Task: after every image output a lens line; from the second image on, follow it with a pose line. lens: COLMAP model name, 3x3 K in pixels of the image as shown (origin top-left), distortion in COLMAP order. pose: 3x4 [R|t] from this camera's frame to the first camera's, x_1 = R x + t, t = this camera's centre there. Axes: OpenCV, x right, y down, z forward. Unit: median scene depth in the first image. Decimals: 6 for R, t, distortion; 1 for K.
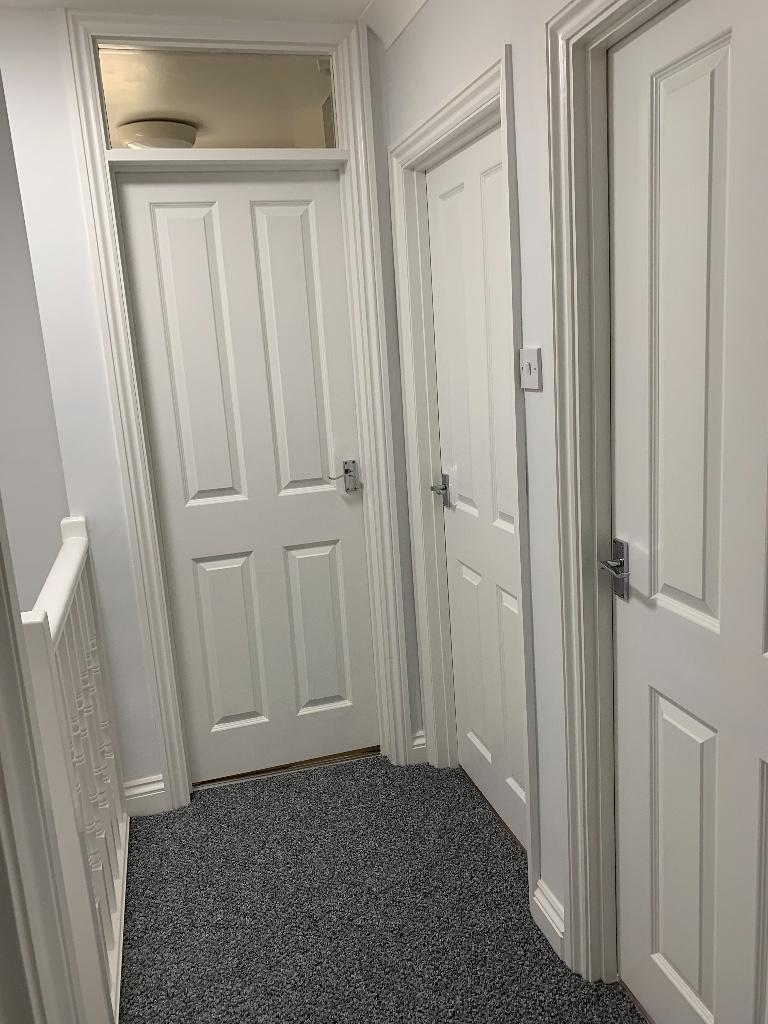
lens RADIAL K [[790.2, 0, 384.0], [0, 790.2, 512.0], [0, 0, 1]] dist [0.011157, 0.007314]
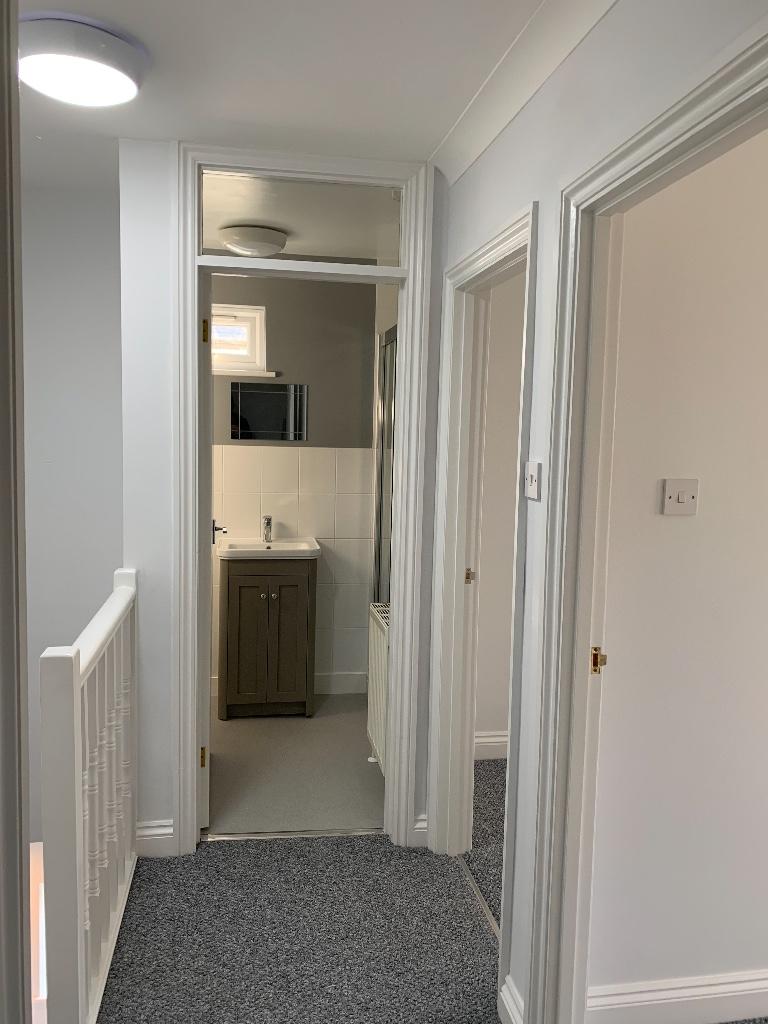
lens RADIAL K [[806.6, 0, 384.0], [0, 806.6, 512.0], [0, 0, 1]] dist [0.008390, 0.008295]
pose [[0.988681, 0.103480, -0.108637, 0.083624], [-0.113887, 0.988998, -0.094410, -0.006546], [0.097672, 0.105713, 0.989588, -0.096752]]
